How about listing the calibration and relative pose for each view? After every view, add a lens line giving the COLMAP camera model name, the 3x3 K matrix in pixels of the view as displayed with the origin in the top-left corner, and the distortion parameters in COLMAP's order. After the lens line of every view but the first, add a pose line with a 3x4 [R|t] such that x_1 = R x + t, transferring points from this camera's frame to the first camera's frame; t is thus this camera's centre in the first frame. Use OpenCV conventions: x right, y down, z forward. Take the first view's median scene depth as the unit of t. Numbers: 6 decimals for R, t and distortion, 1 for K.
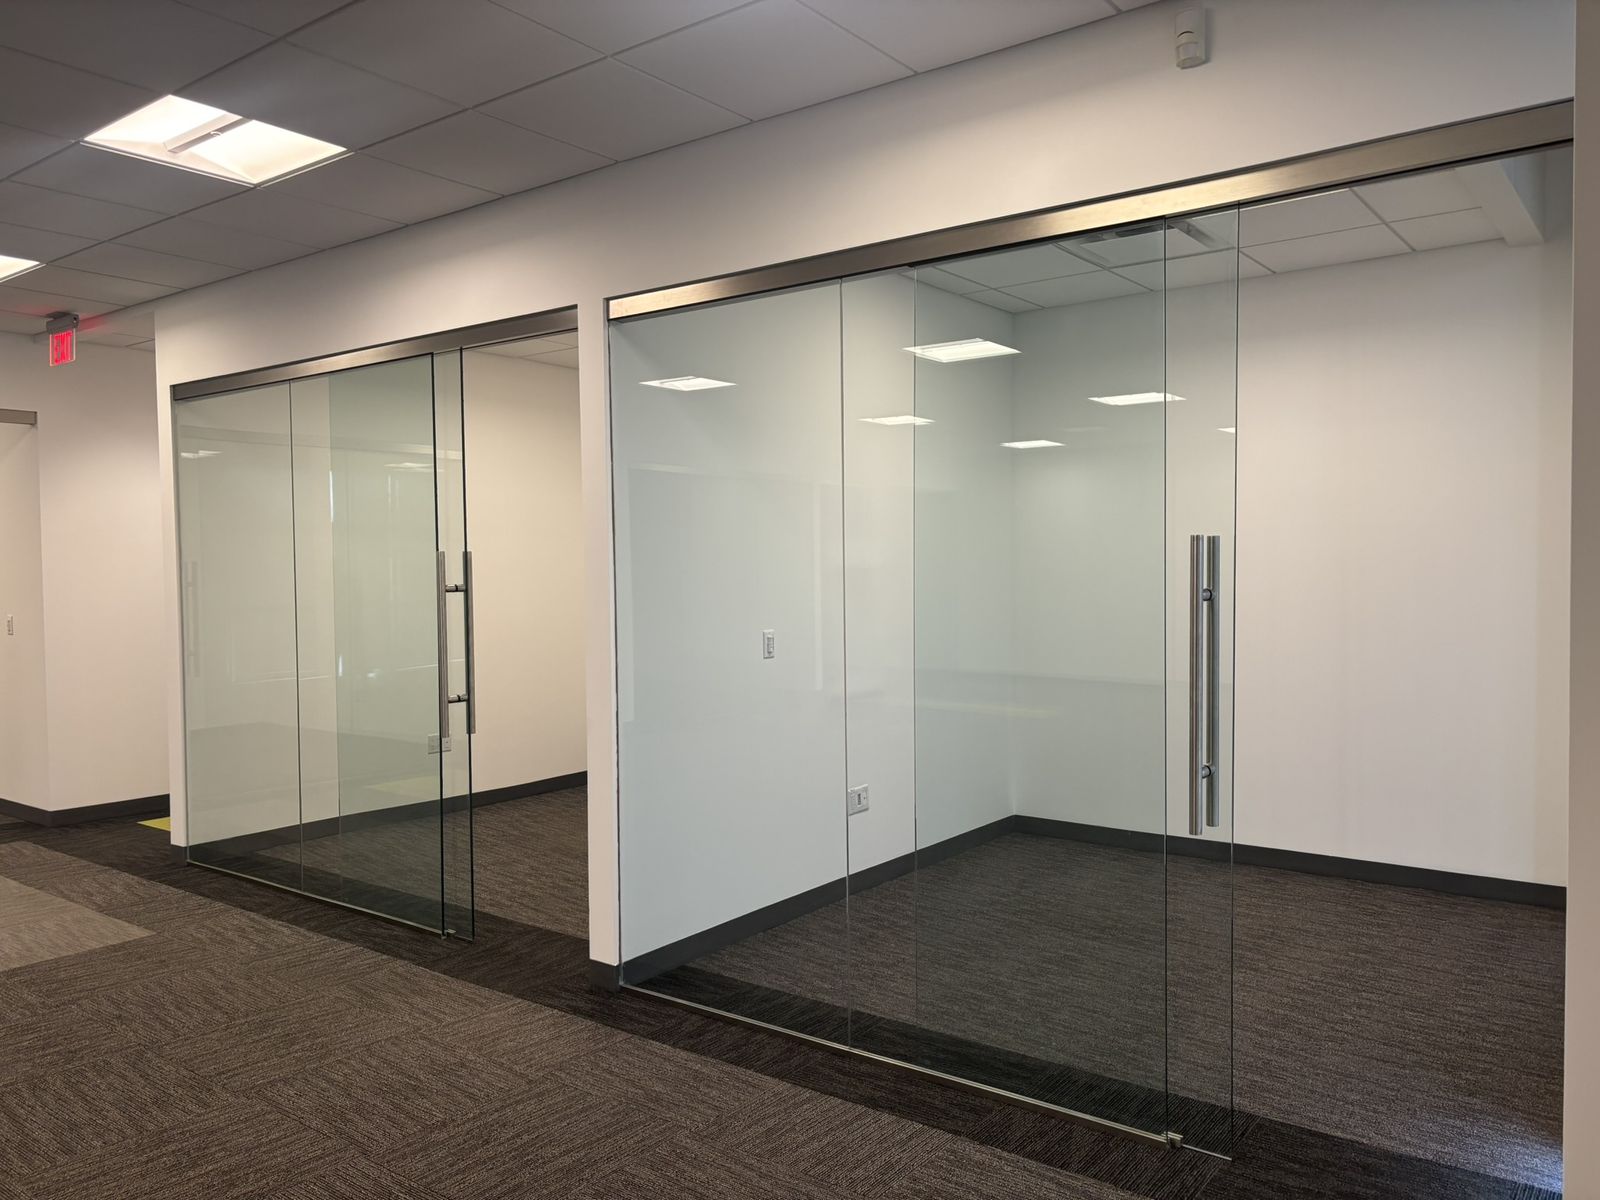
lens RADIAL K [[1213.3, 0, 806.7], [0, 1213.3, 617.4], [0, 0, 1]] dist [0.026946, -0.026414]
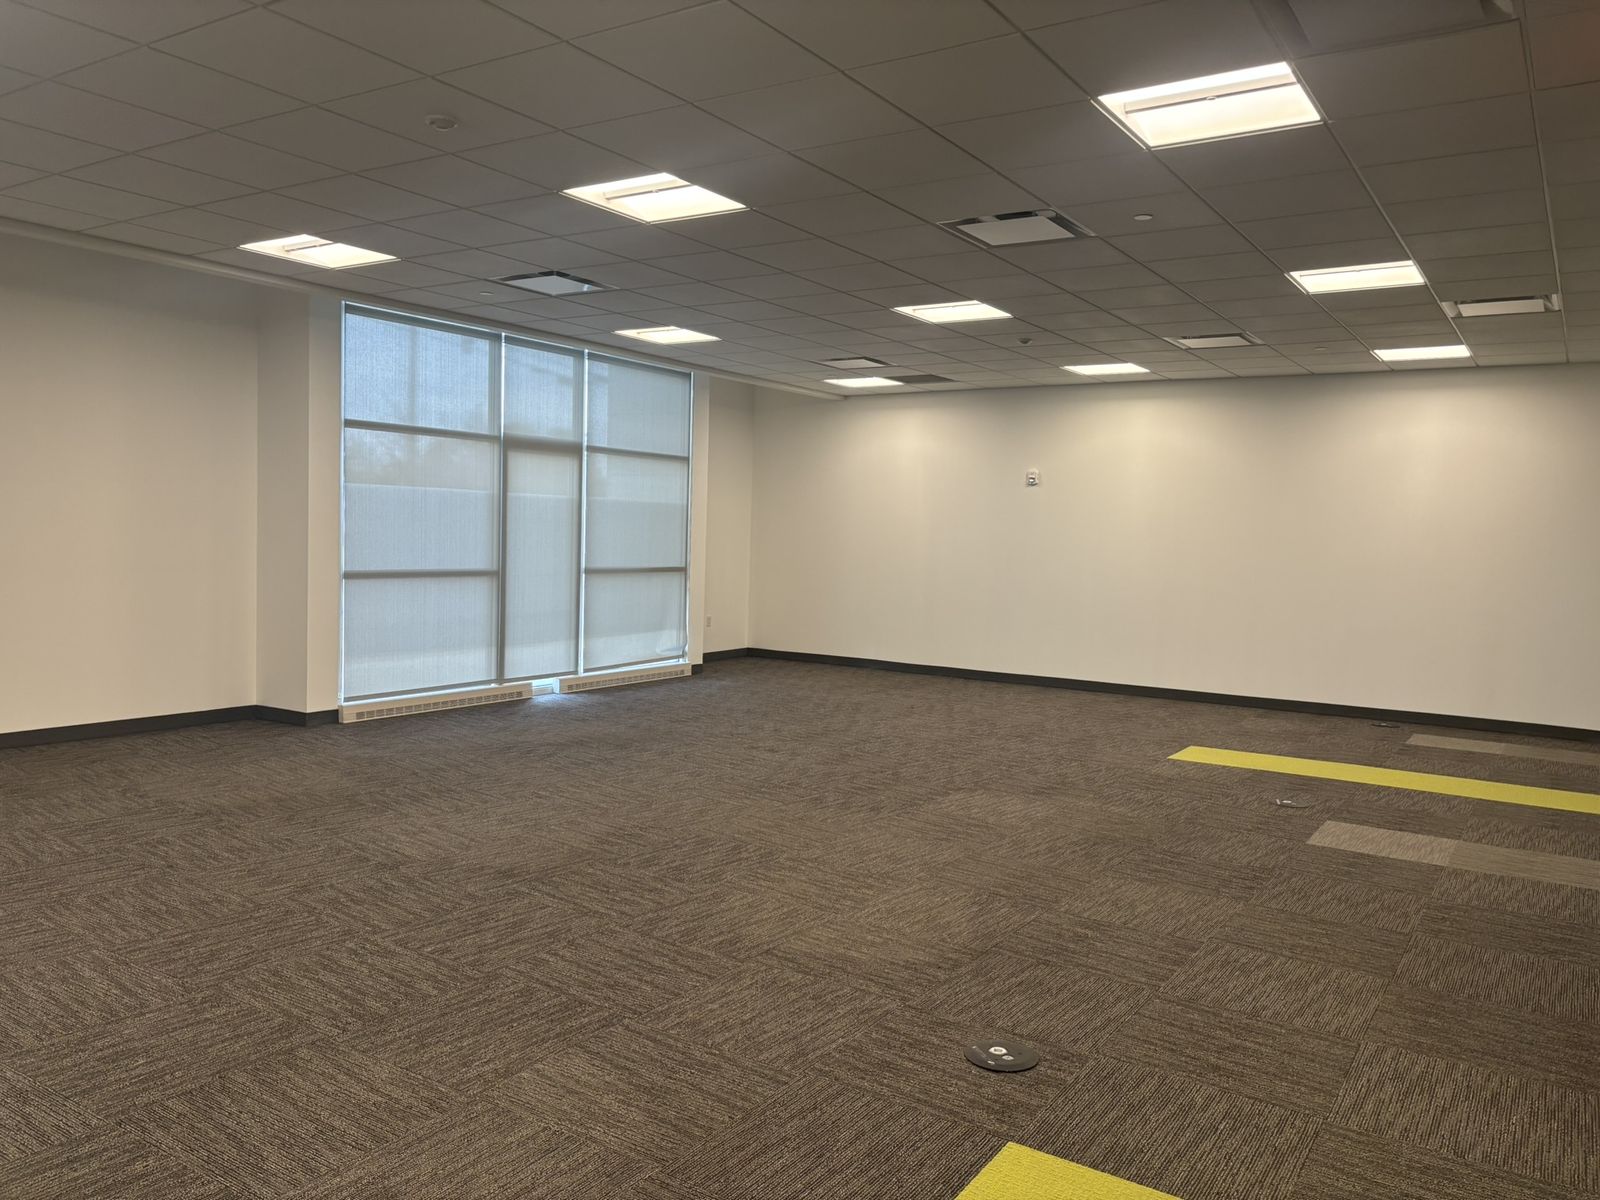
lens RADIAL K [[1213.3, 0, 788.9], [0, 1213.3, 596.2], [0, 0, 1]] dist [0.026946, -0.026414]
pose [[-0.998169, -0.015771, -0.058397, -0.699259], [-0.022006, 0.993938, 0.107717, -0.038207], [0.056344, 0.108805, -0.992465, 1.235986]]
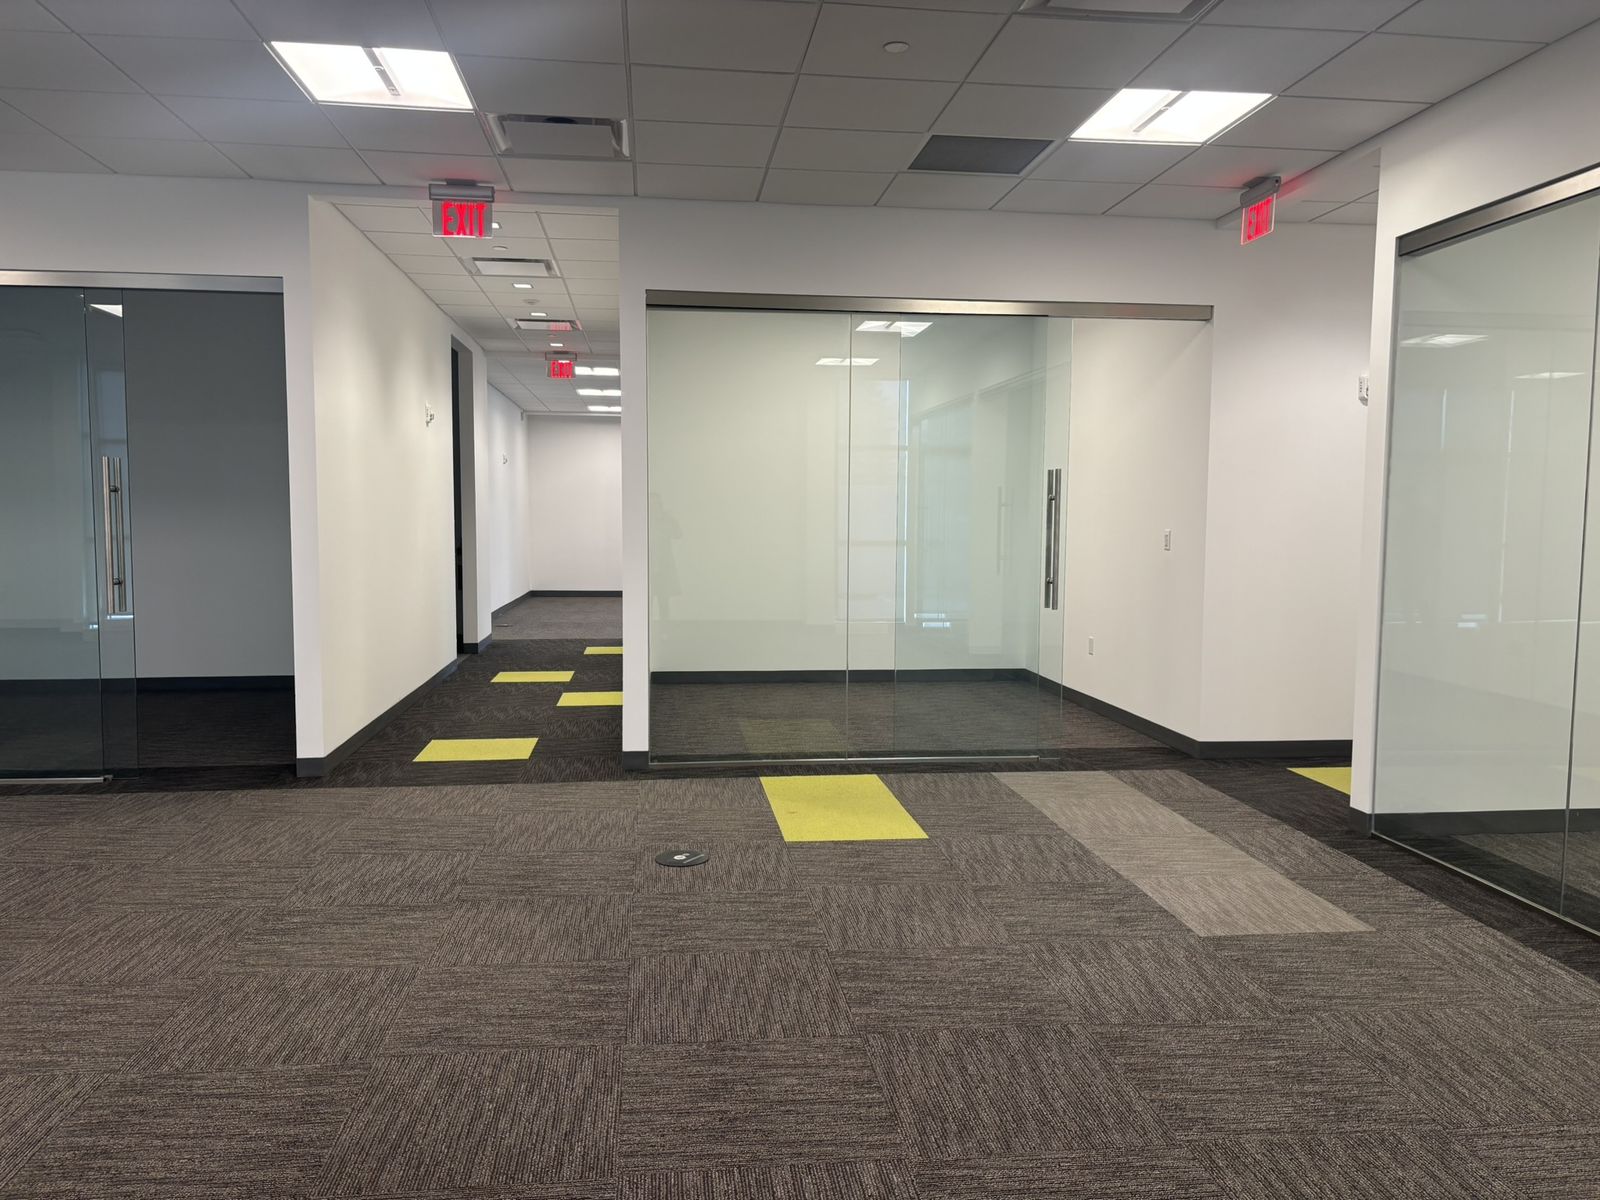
lens RADIAL K [[1213.3, 0, 800.6], [0, 1213.3, 598.2], [0, 0, 1]] dist [0.026946, -0.026414]
pose [[0.693042, 0.068860, -0.717601, -0.219307], [-0.050098, 0.997621, 0.047347, 0.028366], [0.719155, 0.003137, 0.694843, 0.181938]]
